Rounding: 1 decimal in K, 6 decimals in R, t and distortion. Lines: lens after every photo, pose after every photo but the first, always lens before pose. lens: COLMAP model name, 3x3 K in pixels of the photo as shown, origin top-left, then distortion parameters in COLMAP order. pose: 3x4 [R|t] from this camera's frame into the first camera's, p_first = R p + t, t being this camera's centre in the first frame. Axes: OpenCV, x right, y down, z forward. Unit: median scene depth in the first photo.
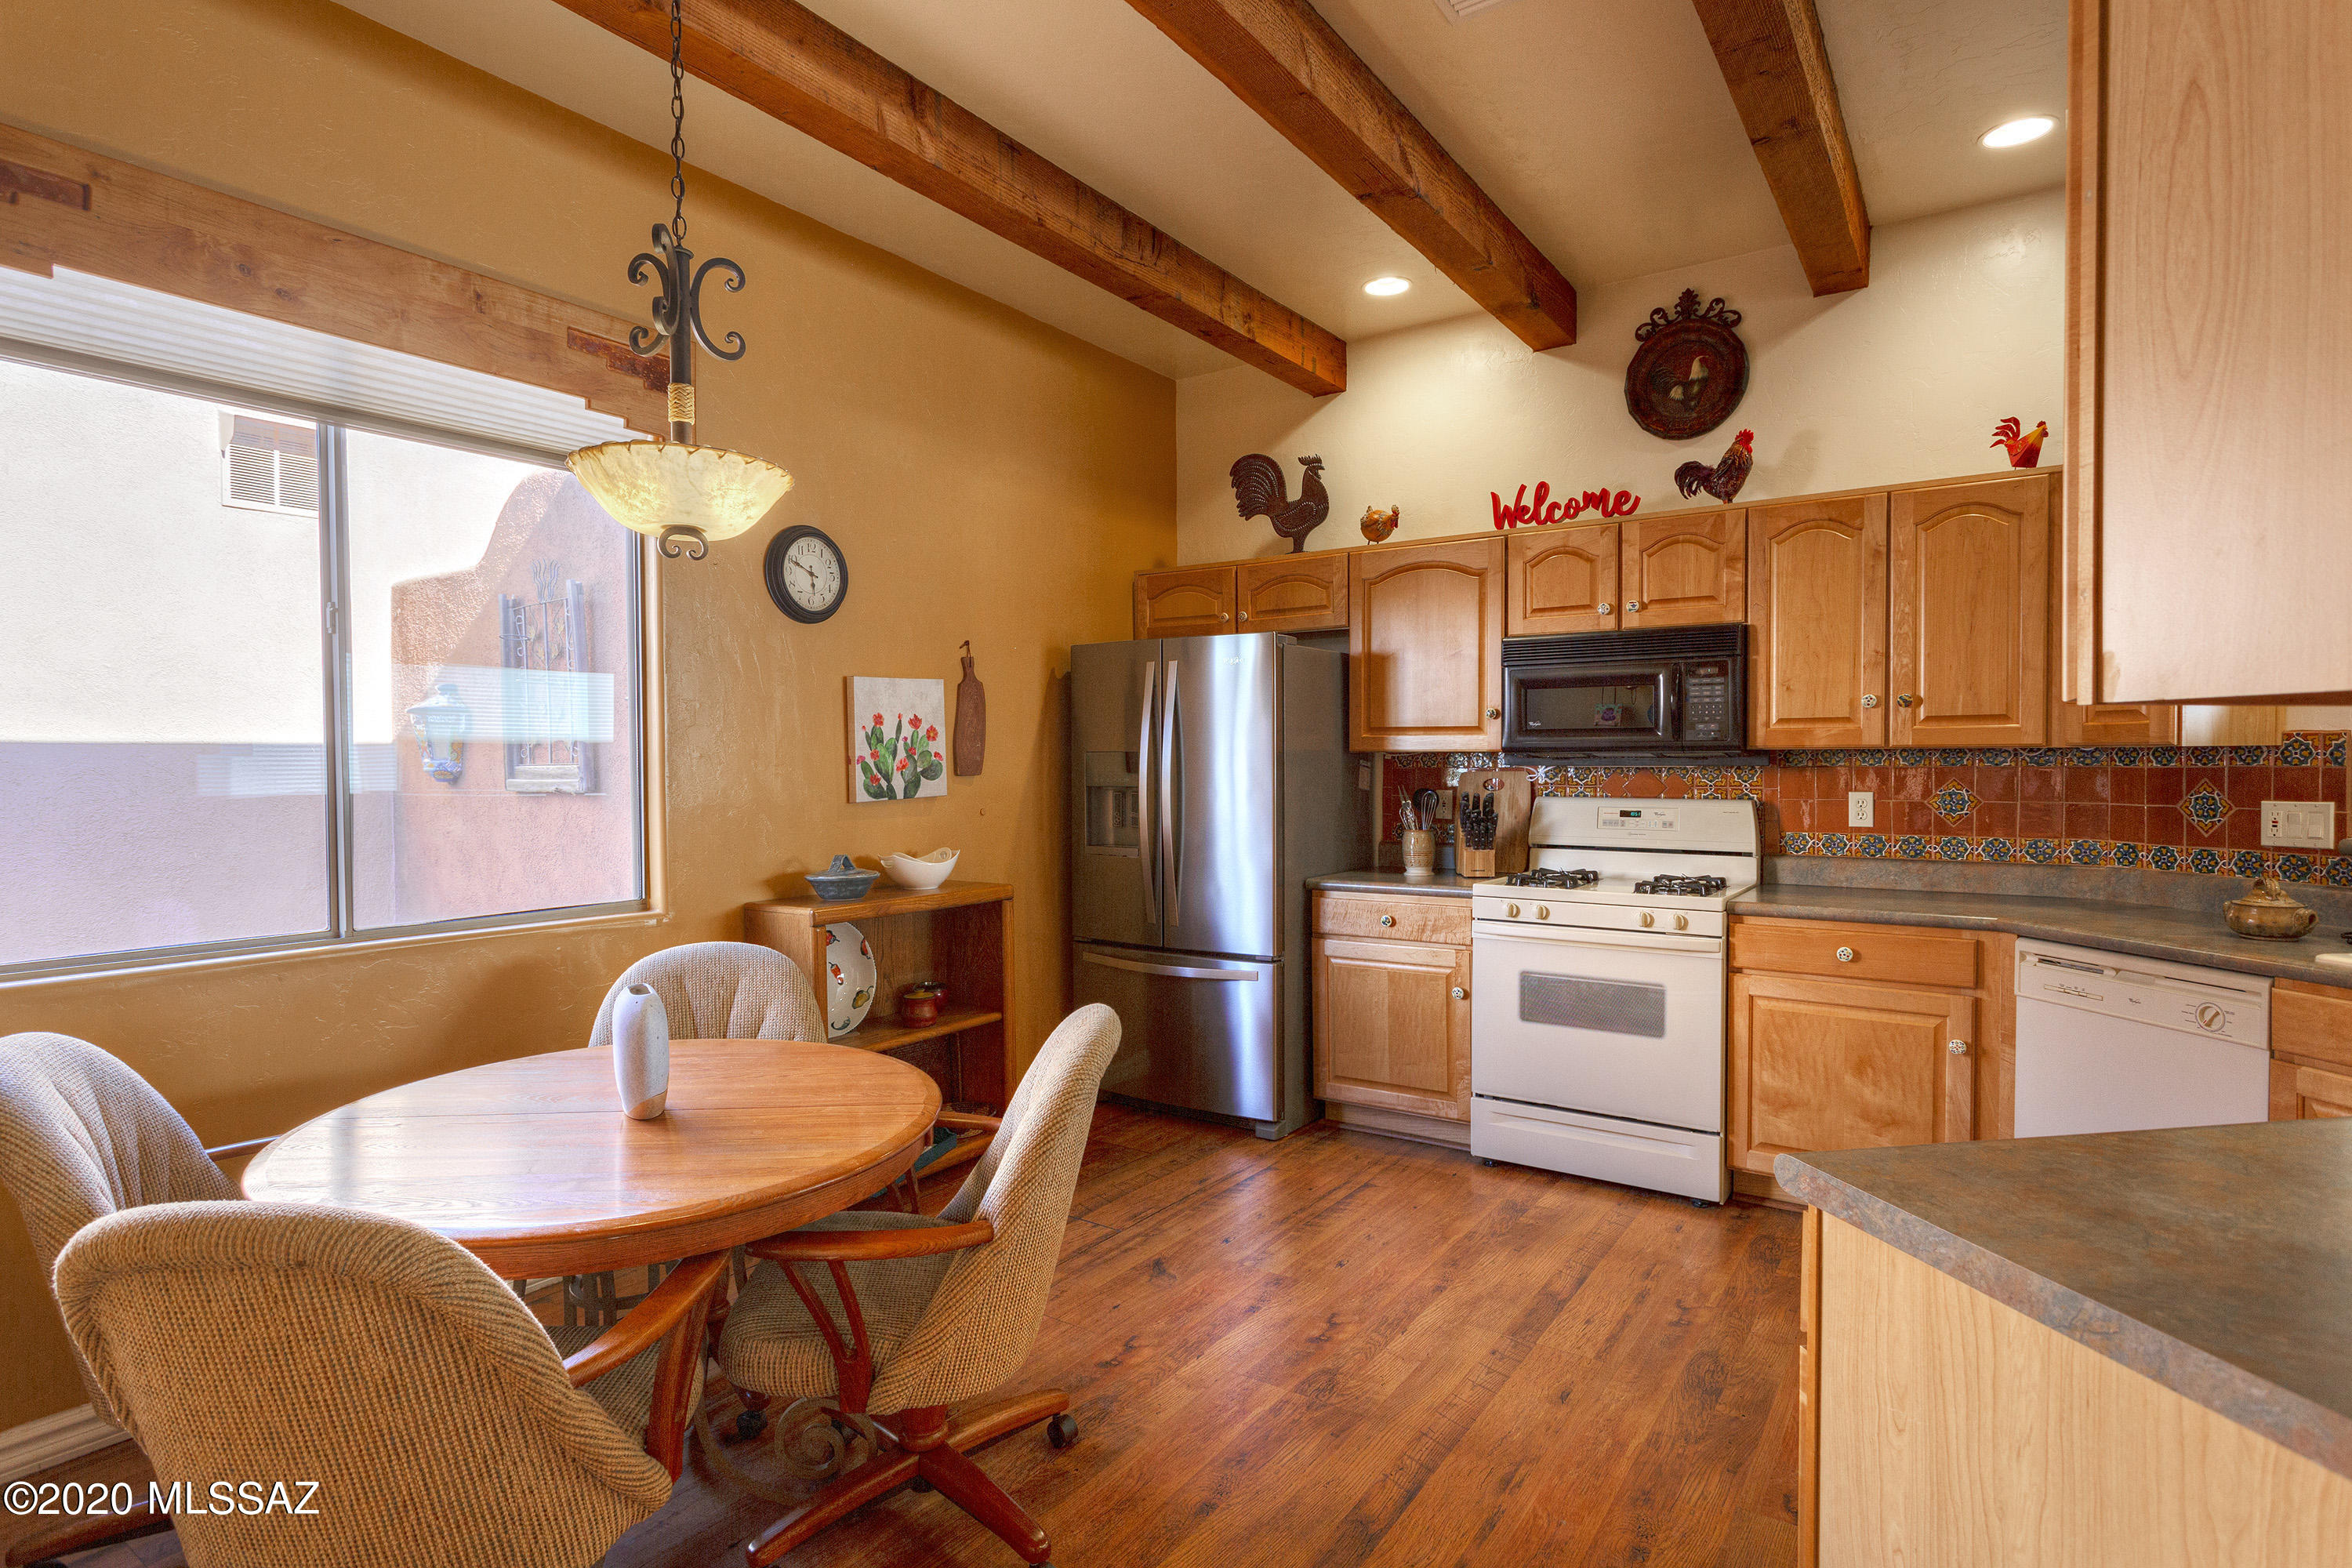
lens RADIAL K [[1185.5, 0, 1182.7], [0, 1185.5, 780.1], [0, 0, 1]] dist [0.000350, 0.000410]
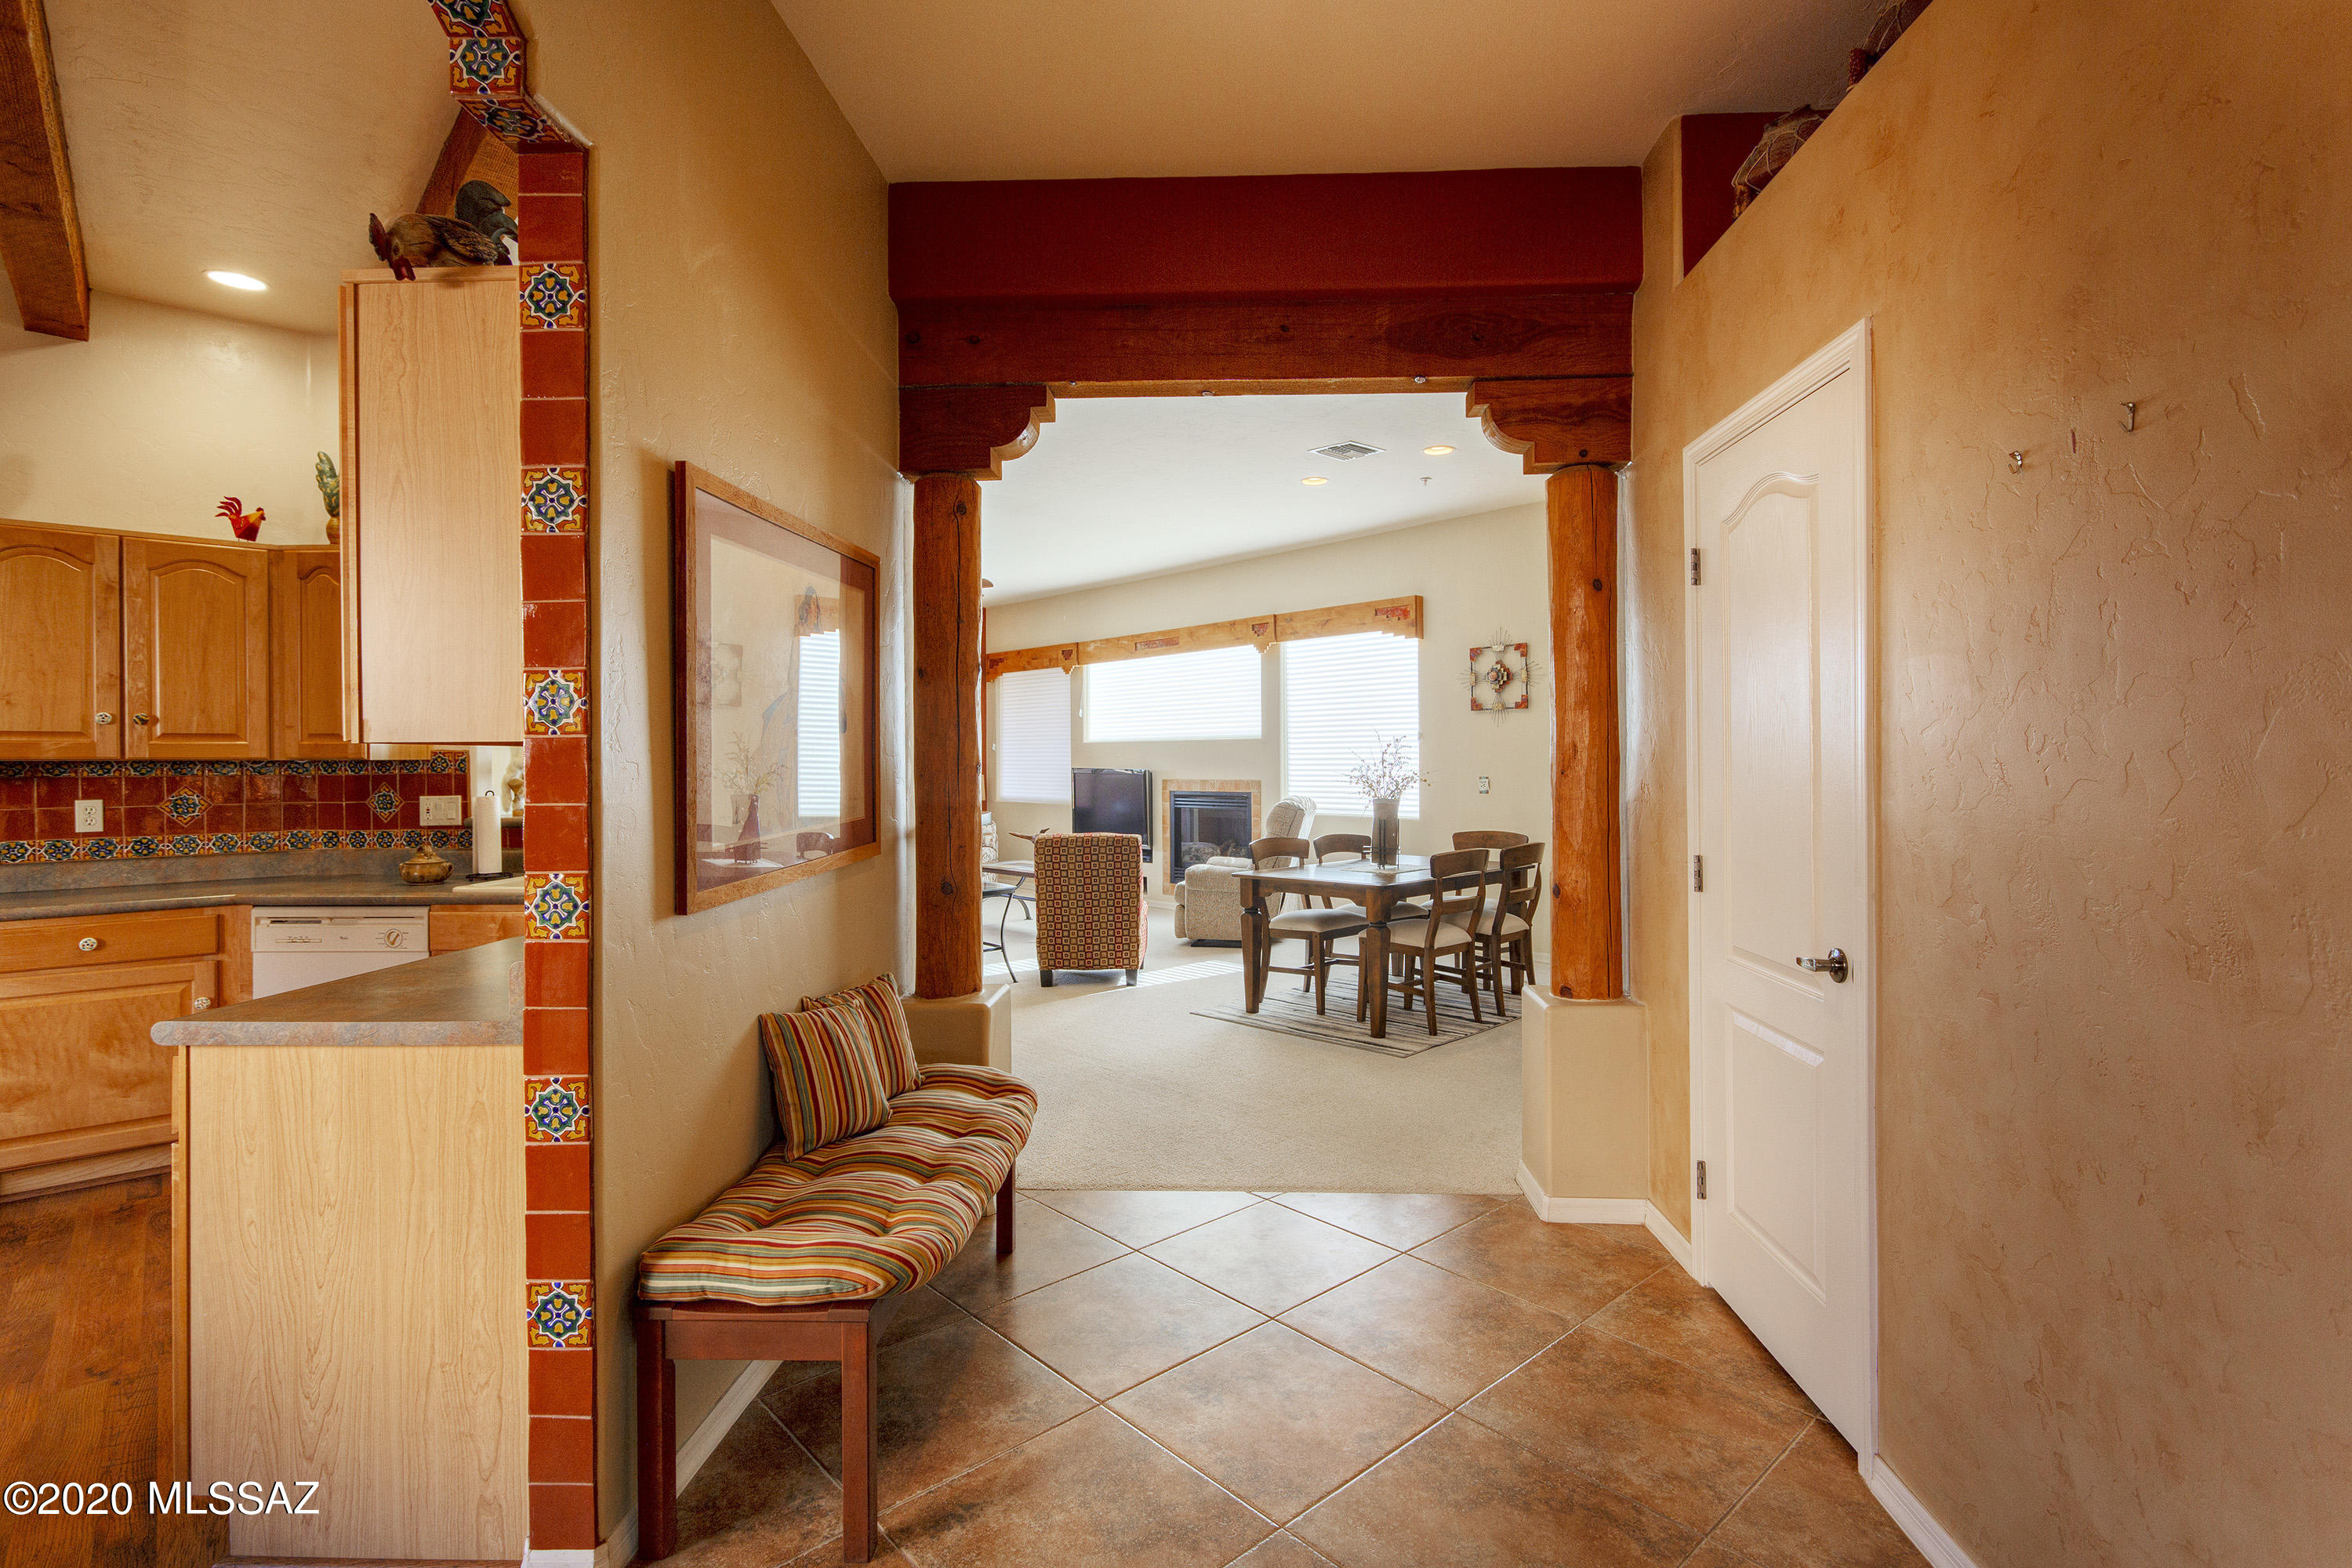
lens RADIAL K [[1110.0, 0, 1185.5], [0, 1110.0, 770.9], [0, 0, 1]] dist [0.002268, 0.000407]
pose [[0.222060, -0.005223, 0.975019, -0.230717], [0.020809, 0.999783, 0.000617, 0.004139], [-0.974811, 0.020152, 0.222120, -0.241653]]
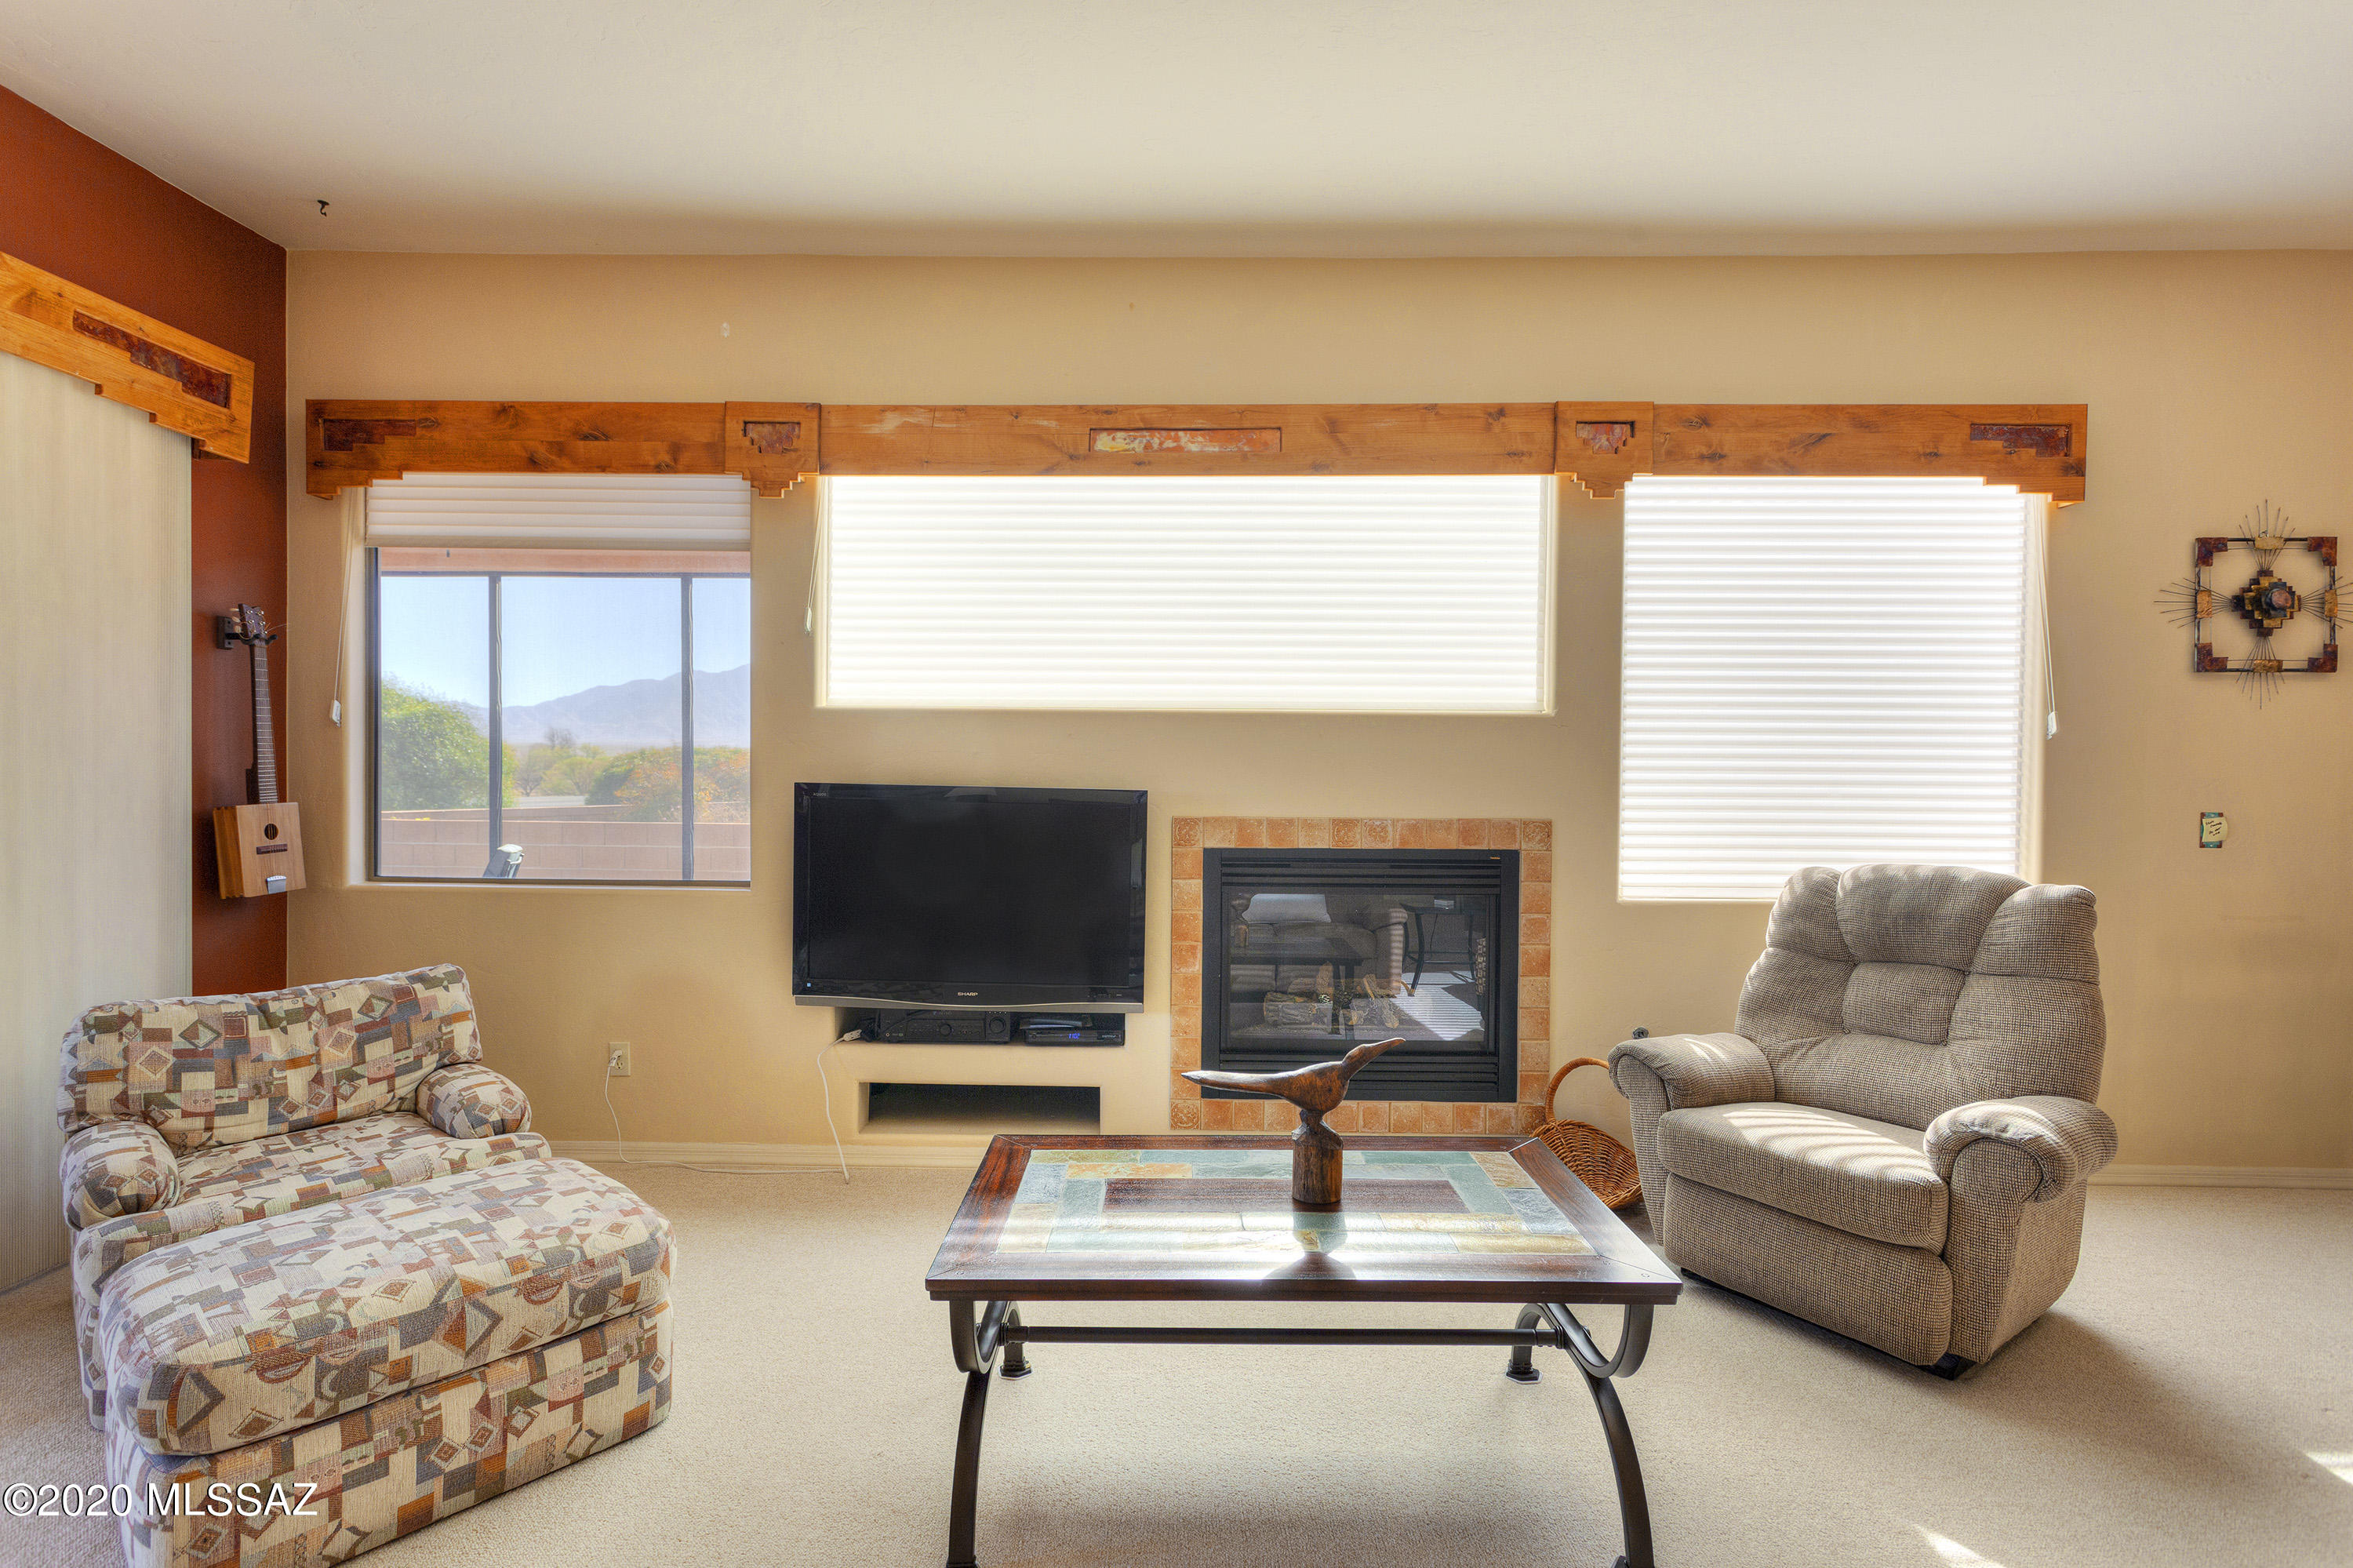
lens RADIAL K [[1116.8, 0, 1158.3], [0, 1116.8, 772.7], [0, 0, 1]] dist [0.003532, 0.001400]
pose [[-0.560503, -0.004635, 0.828139, 1.816630], [0.007692, 0.999912, 0.010802, -0.027986], [-0.828117, 0.012424, -0.560418, 1.141020]]
